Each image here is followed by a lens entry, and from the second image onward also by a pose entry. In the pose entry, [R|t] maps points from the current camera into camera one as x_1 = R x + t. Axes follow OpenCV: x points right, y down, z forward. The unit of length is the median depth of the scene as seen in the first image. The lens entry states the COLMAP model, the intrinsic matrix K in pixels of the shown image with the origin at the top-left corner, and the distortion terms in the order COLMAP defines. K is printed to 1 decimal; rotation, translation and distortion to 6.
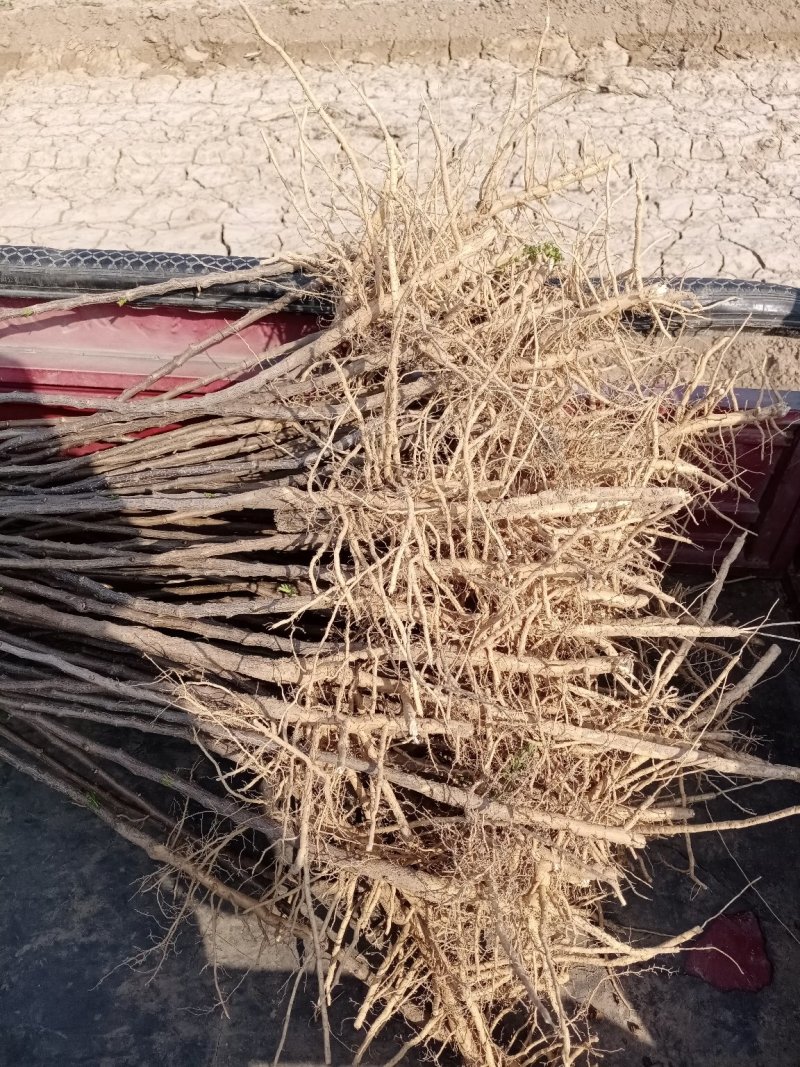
lens RADIAL K [[867.4, 0, 400.0], [0, 867.4, 533.5], [0, 0, 1]] dist [0.083181, -0.216609]
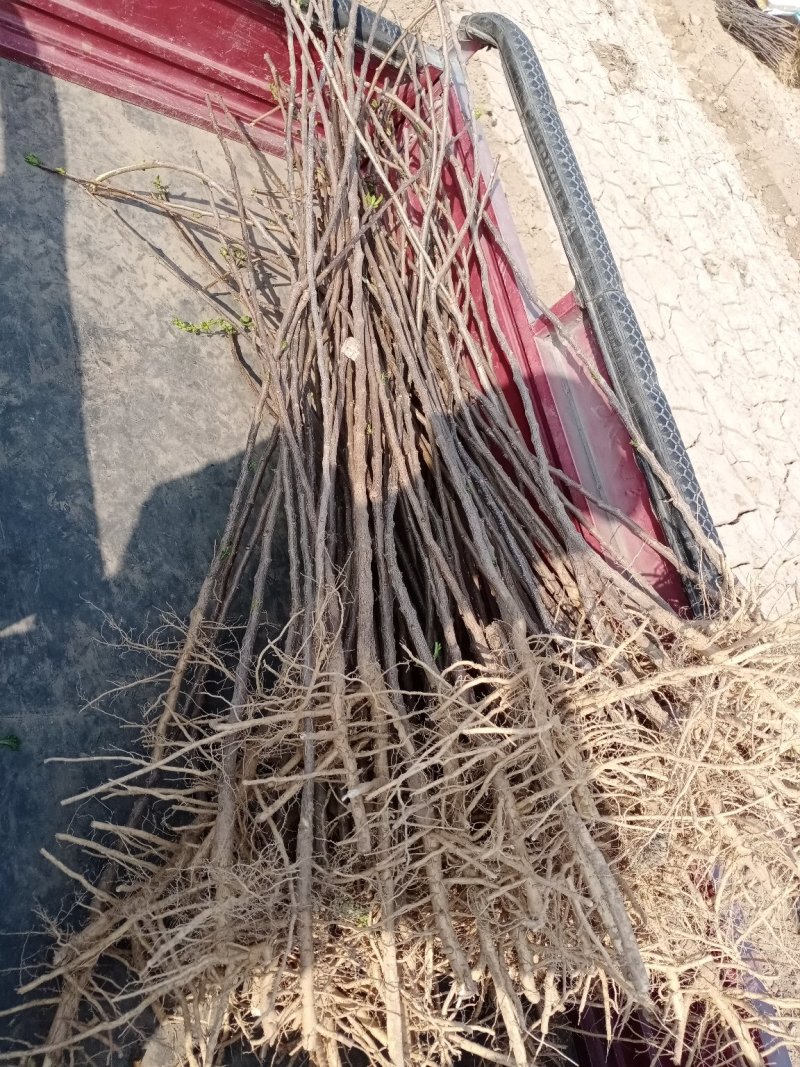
lens RADIAL K [[853.2, 0, 400.0], [0, 853.2, 533.5], [0, 0, 1]] dist [0.060167, -0.116999]
pose [[0.284719, 0.909892, -0.301713, 0.051060], [-0.947792, 0.314353, 0.053603, 0.003461], [0.143617, 0.270699, 0.951891, -0.102319]]
